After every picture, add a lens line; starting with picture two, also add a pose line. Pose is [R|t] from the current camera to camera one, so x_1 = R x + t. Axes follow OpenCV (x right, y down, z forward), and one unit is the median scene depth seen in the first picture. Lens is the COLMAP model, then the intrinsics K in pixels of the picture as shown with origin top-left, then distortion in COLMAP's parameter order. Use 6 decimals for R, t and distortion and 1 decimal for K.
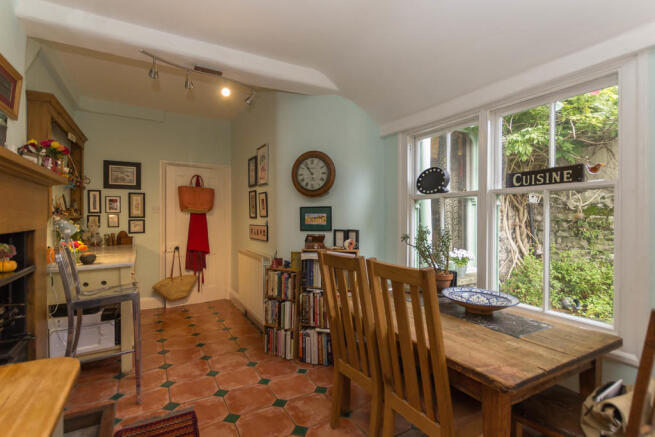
lens RADIAL K [[317.1, 0, 327.2], [0, 317.1, 216.7], [0, 0, 1]] dist [0.006861, -0.002434]
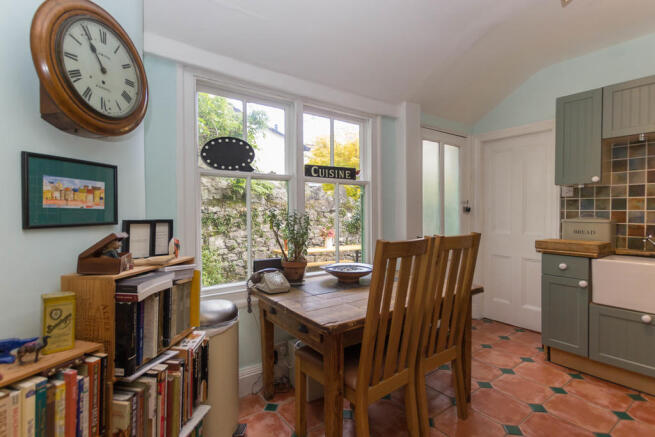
lens RADIAL K [[317.1, 0, 326.3], [0, 317.1, 214.1], [0, 0, 1]] dist [0.006861, -0.002434]
pose [[-0.104892, -0.005437, 0.994469, -0.453958], [0.001429, 0.999983, 0.005618, 0.030604], [-0.994483, 0.002010, -0.104882, 0.801820]]
